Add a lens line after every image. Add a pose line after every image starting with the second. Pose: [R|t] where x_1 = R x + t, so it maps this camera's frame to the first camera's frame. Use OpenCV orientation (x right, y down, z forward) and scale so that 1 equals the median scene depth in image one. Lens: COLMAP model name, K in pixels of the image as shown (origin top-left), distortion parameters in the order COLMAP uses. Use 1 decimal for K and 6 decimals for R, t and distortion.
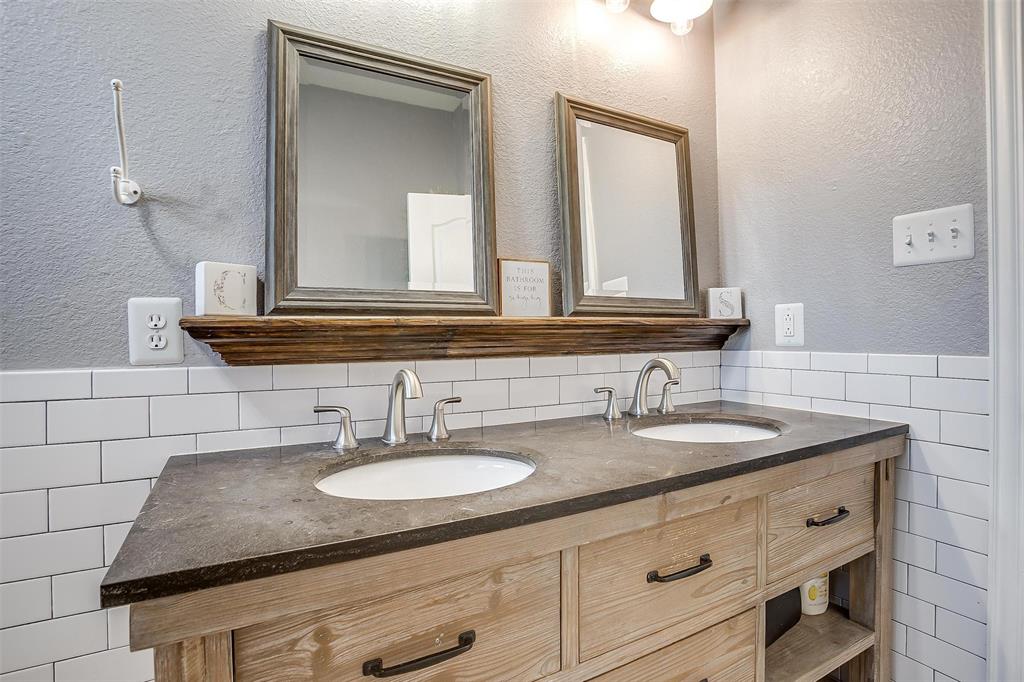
lens RADIAL K [[510.6, 0, 511.2], [0, 510.6, 333.6], [0, 0, 1]] dist [-0.065117, 0.019631]
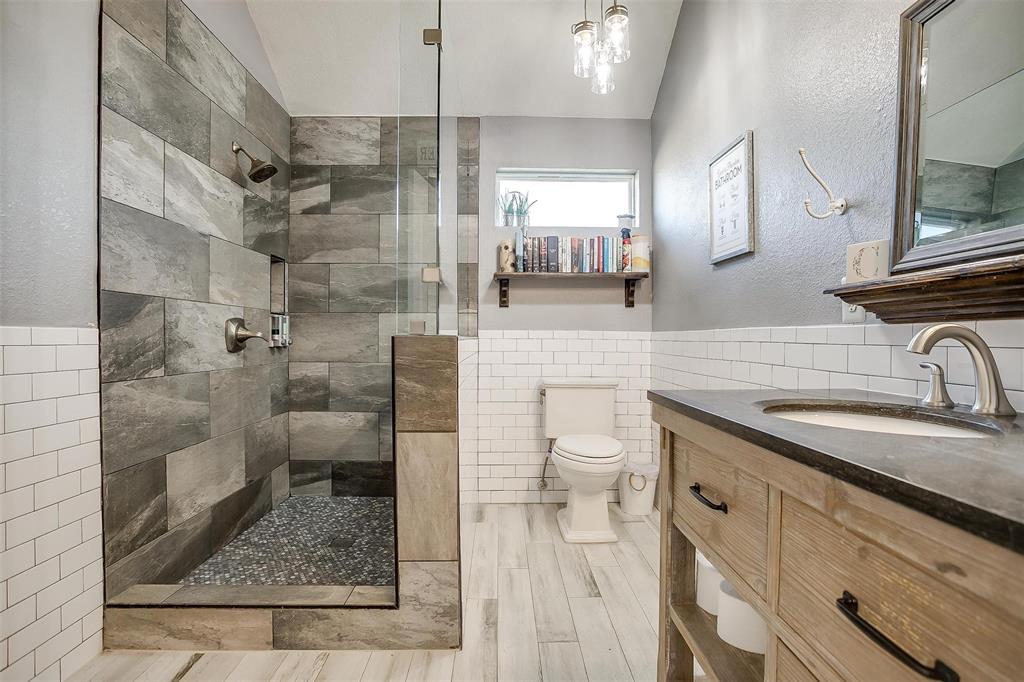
lens RADIAL K [[510.6, 0, 512.6], [0, 510.6, 342.3], [0, 0, 1]] dist [-0.065117, 0.019631]
pose [[-0.470769, 0.005160, -0.882241, 0.994929], [-0.008563, 0.999909, 0.010418, 0.112931], [0.882215, 0.012459, -0.470682, 0.825551]]
